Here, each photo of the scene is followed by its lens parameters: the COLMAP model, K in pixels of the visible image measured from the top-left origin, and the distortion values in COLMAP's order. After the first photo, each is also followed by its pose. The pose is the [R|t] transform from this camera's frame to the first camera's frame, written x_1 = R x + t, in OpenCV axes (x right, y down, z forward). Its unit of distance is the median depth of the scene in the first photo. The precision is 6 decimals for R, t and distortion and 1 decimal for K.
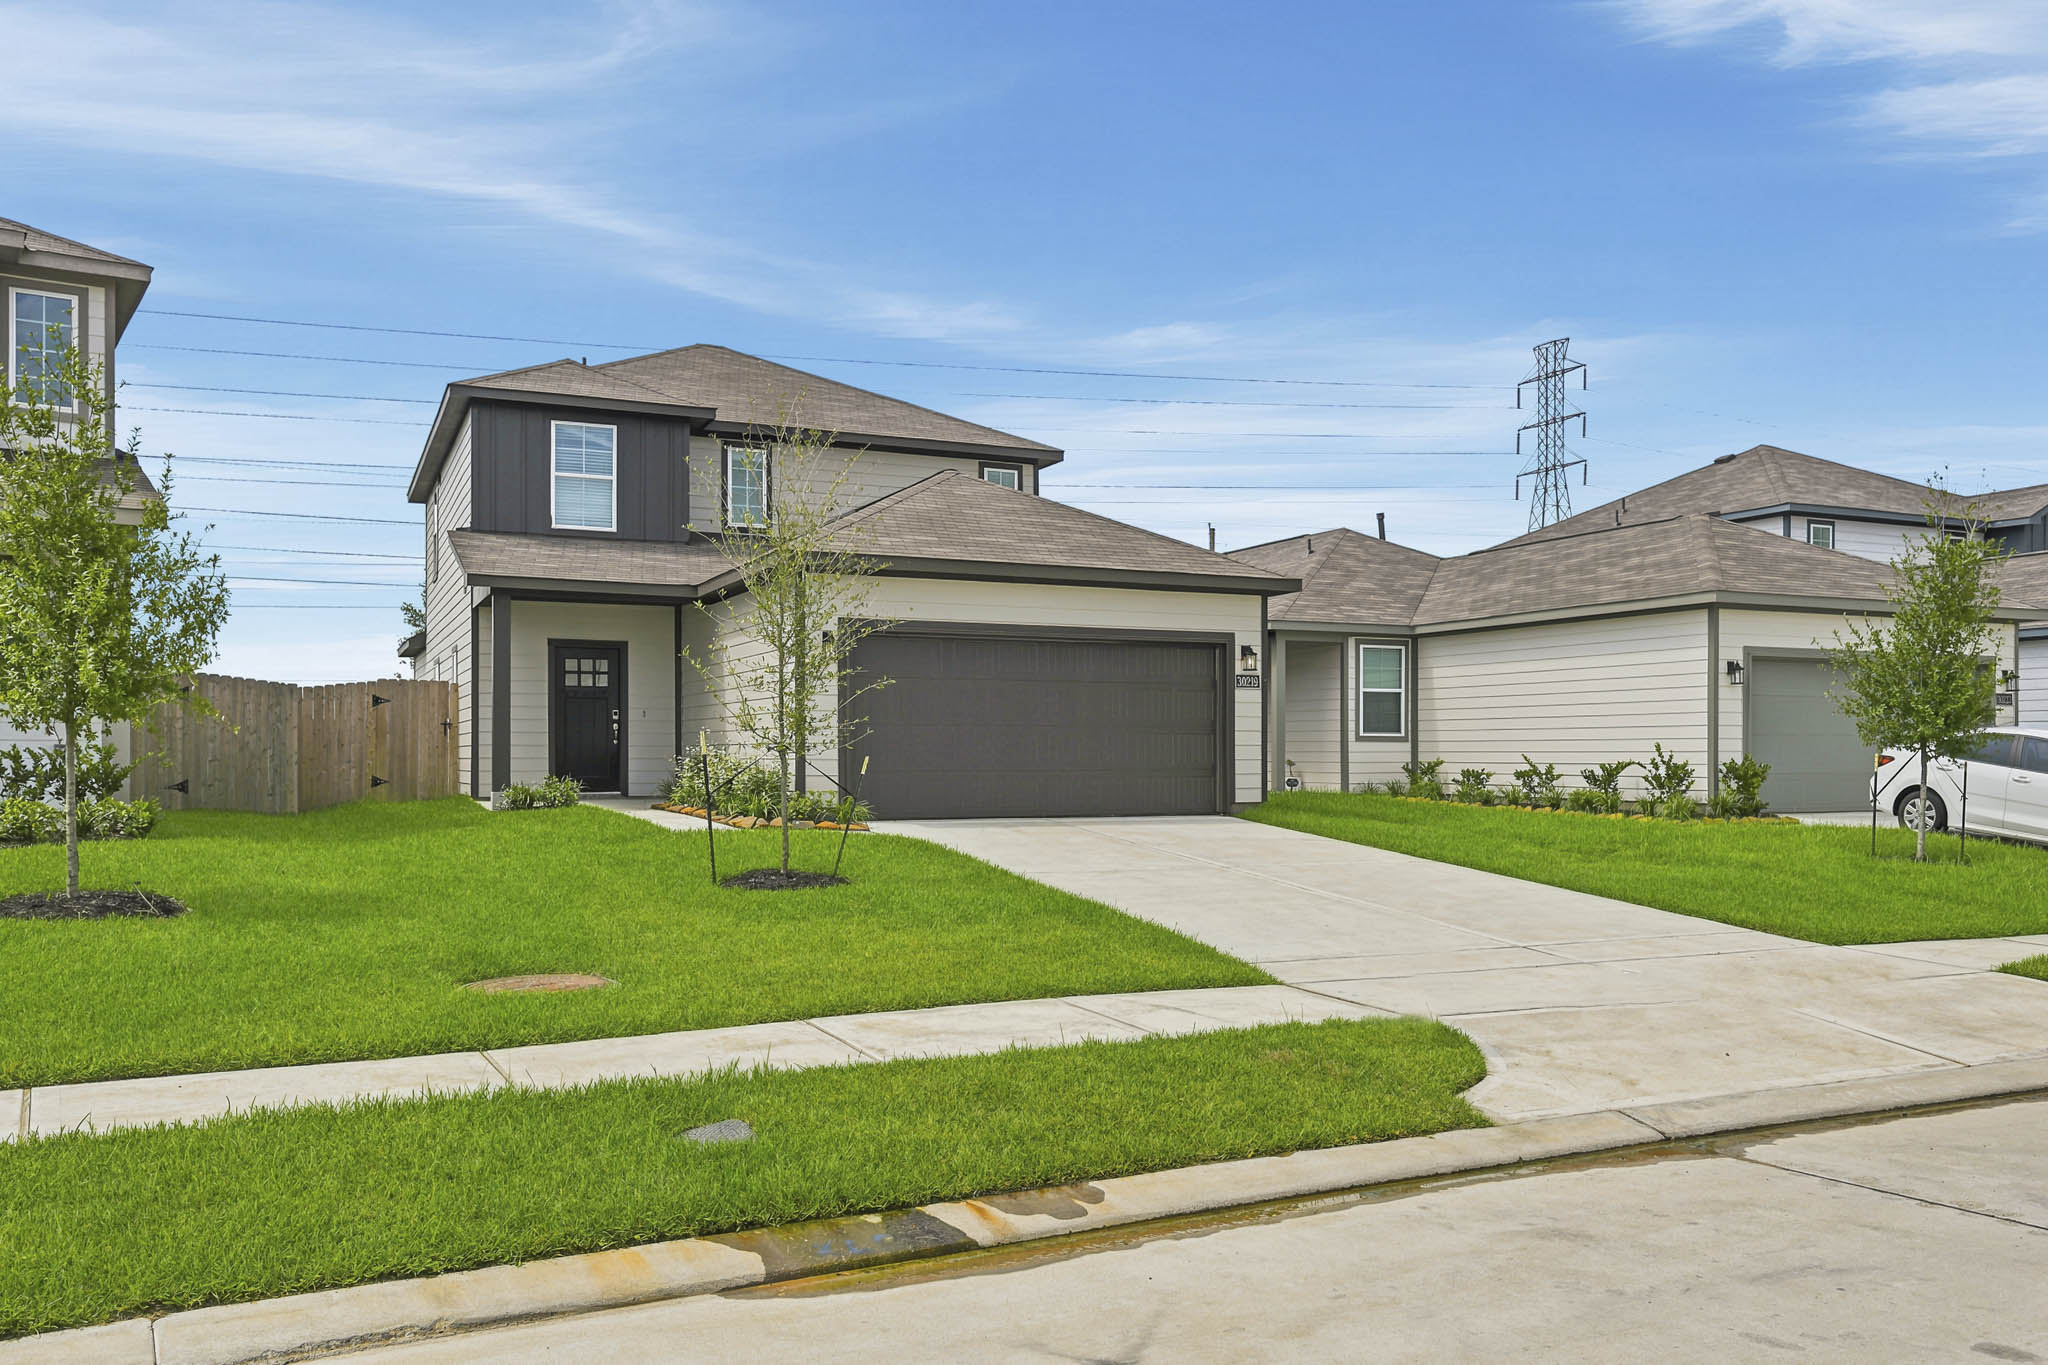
lens RADIAL K [[1622.0, 0, 1029.7], [0, 1622.0, 683.4], [0, 0, 1]] dist [-0.012591, 0.013246]
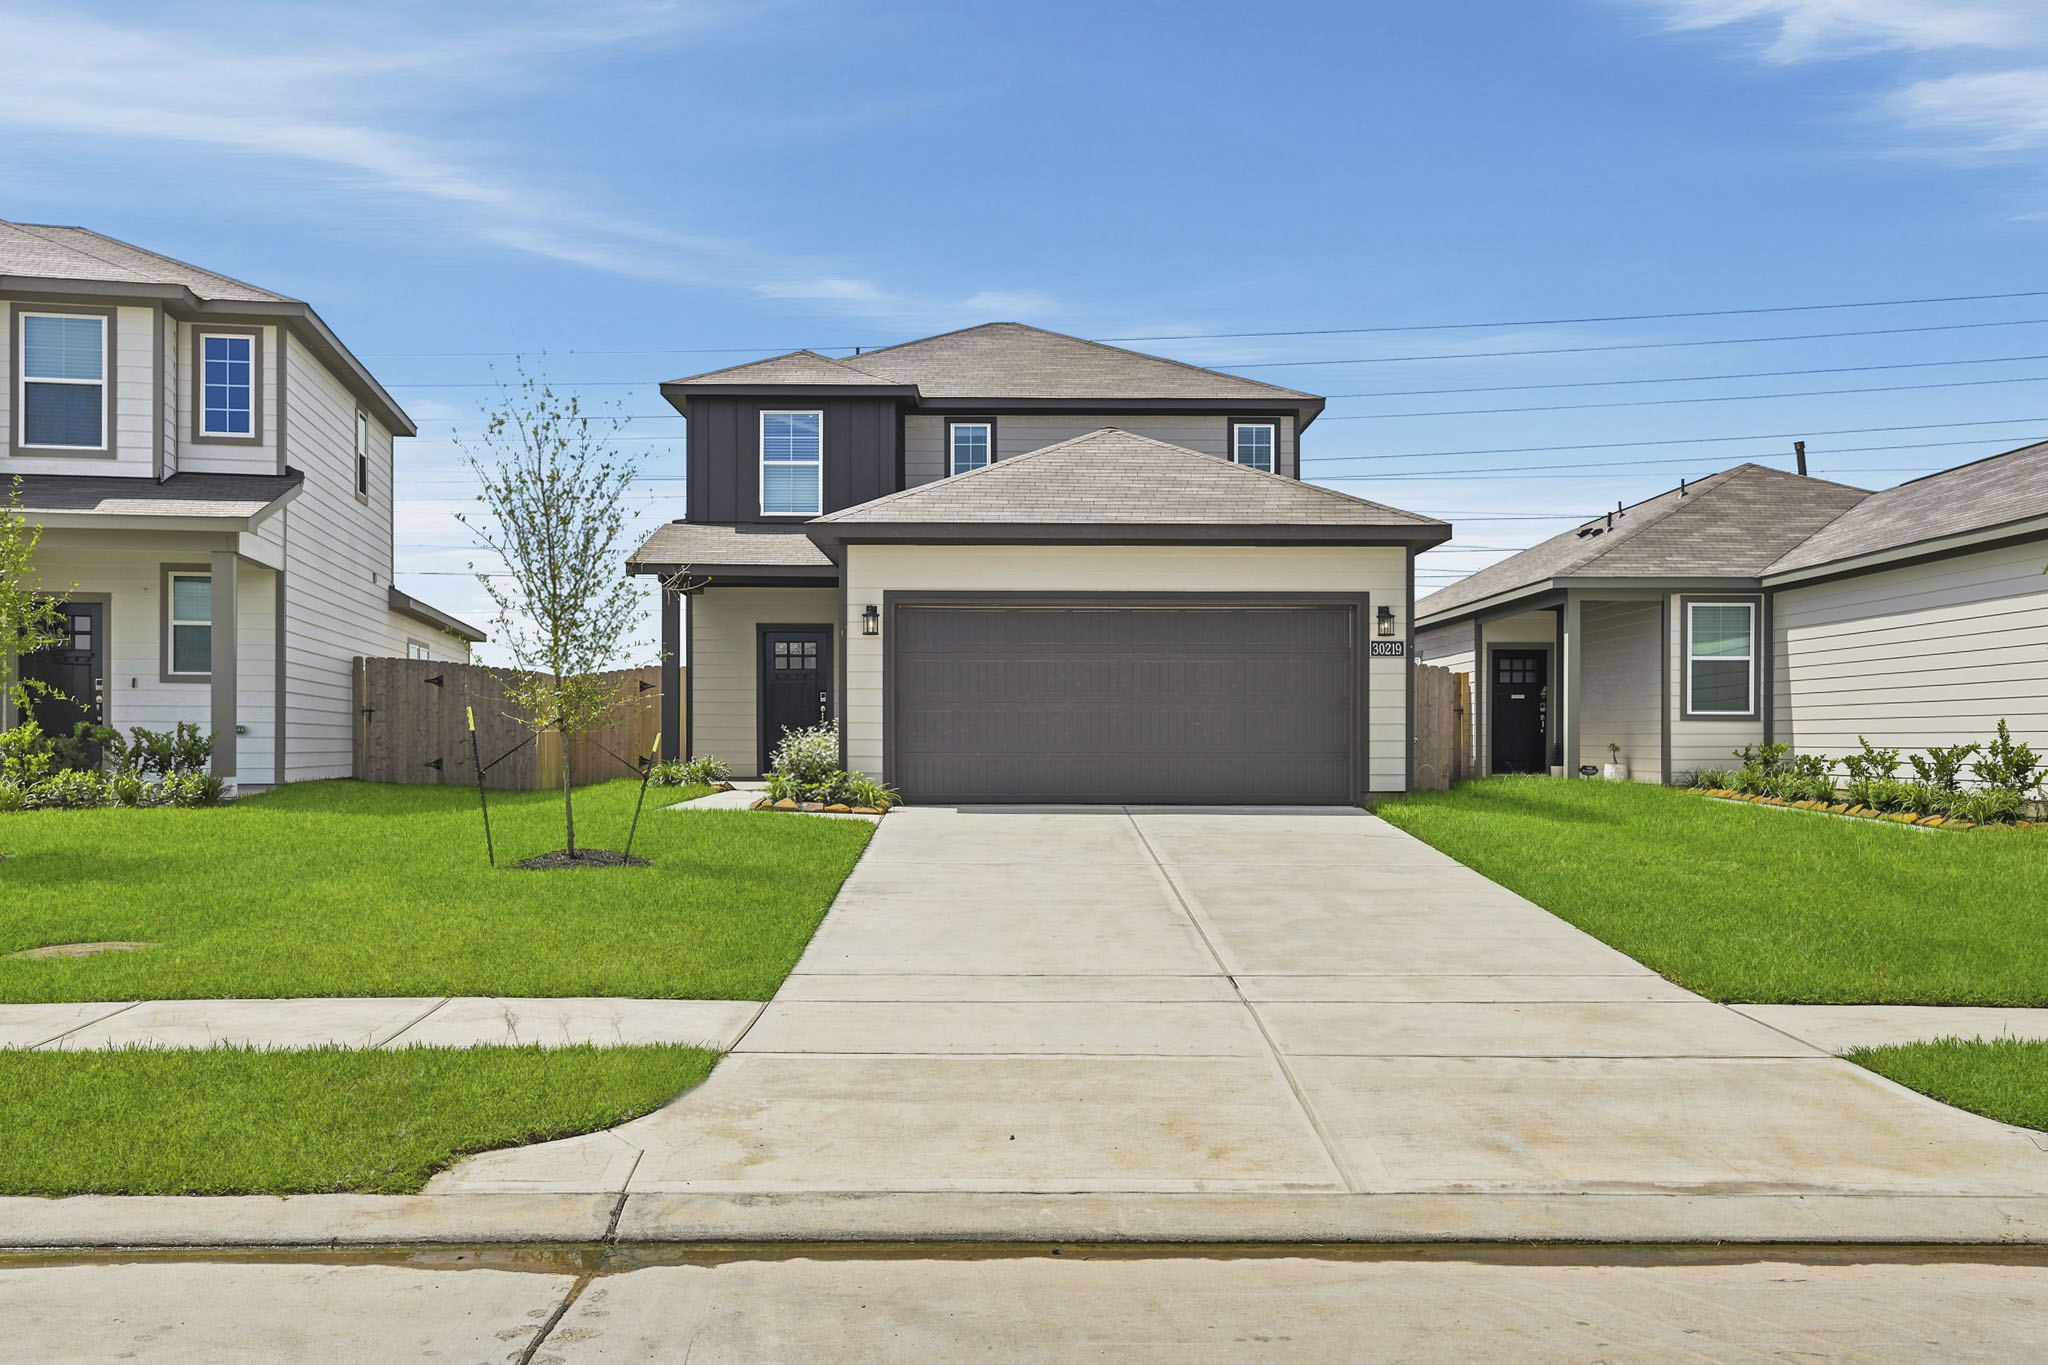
lens RADIAL K [[1622.0, 0, 1024.6], [0, 1622.0, 679.9], [0, 0, 1]] dist [-0.012591, 0.013246]
pose [[0.908040, -0.014571, -0.418631, 0.283158], [0.016598, 0.999862, 0.001201, 0.009802], [0.418556, -0.008039, 0.908156, 0.134649]]
